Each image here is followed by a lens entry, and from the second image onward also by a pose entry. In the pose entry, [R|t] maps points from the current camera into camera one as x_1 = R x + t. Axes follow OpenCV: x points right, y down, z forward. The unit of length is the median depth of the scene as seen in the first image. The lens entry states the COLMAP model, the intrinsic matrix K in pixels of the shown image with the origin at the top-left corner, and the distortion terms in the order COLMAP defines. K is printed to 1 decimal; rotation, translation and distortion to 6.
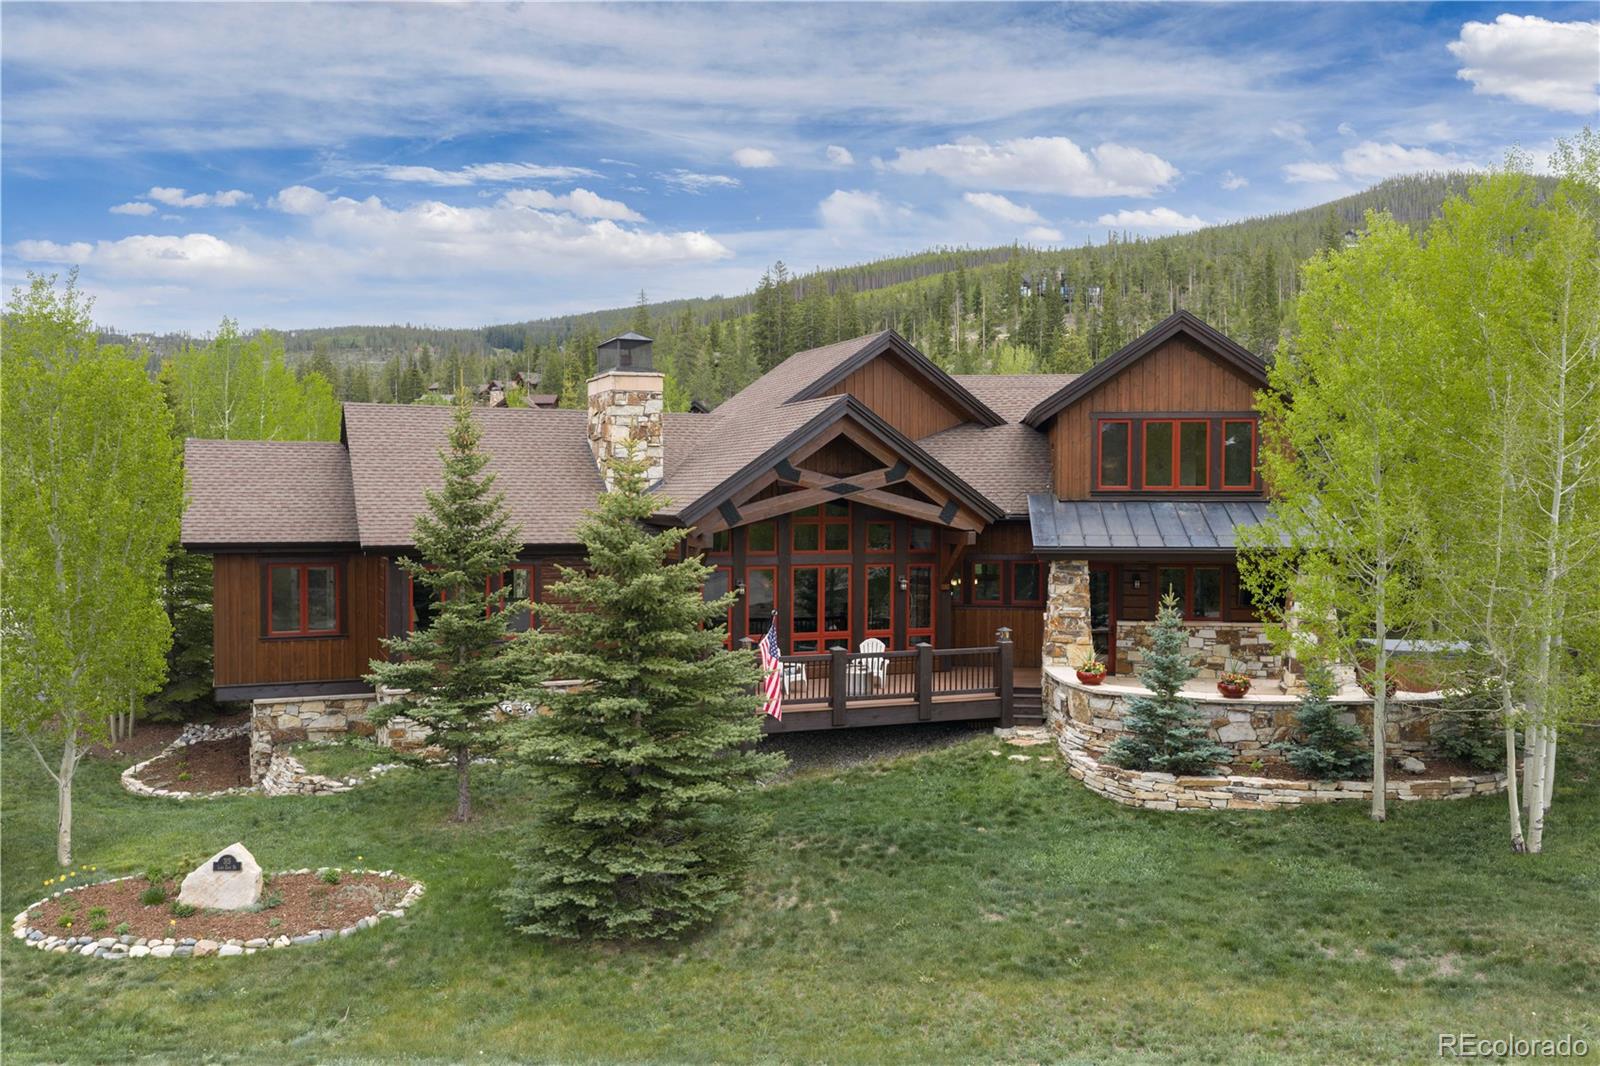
lens RADIAL K [[1329.4, 0, 800.0], [0, 1329.4, 533.0], [0, 0, 1]] dist [0.022660, -0.050421]
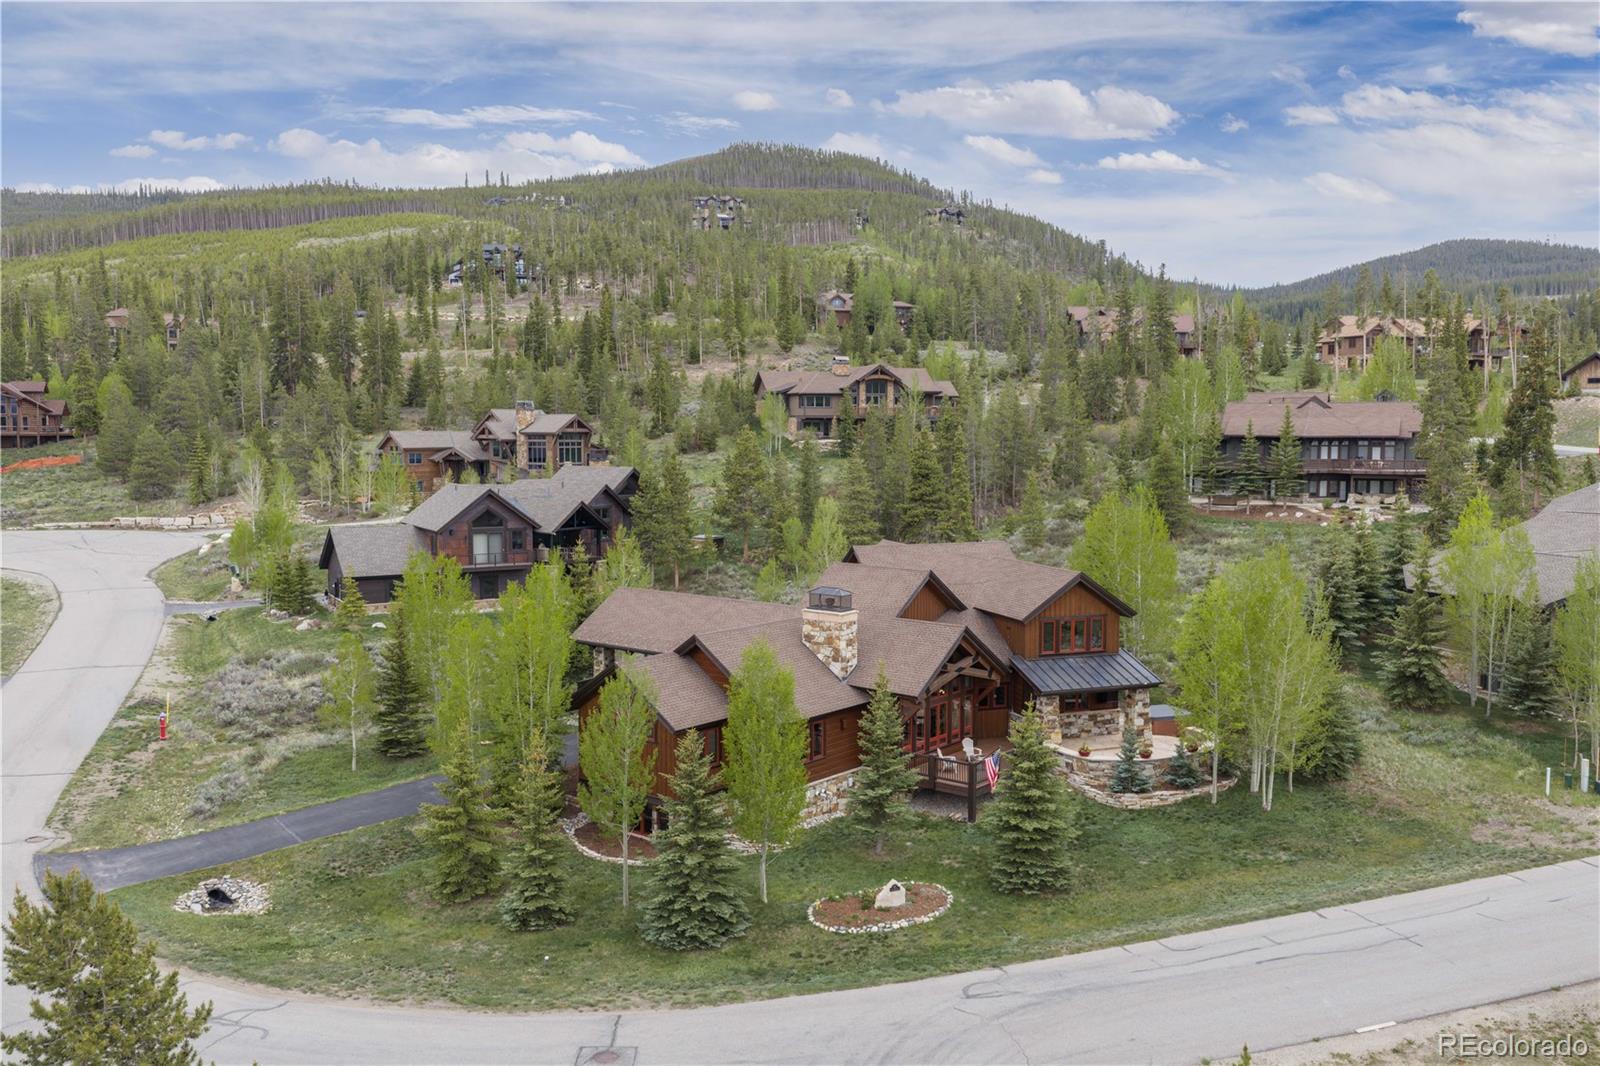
lens RADIAL K [[1329.4, 0, 800.0], [0, 1329.4, 533.0], [0, 0, 1]] dist [0.022660, -0.050421]
pose [[0.886655, -0.038735, 0.460806, -1.384893], [0.012122, 0.998090, 0.060574, -0.456540], [-0.462273, -0.048122, 0.885431, -0.874525]]
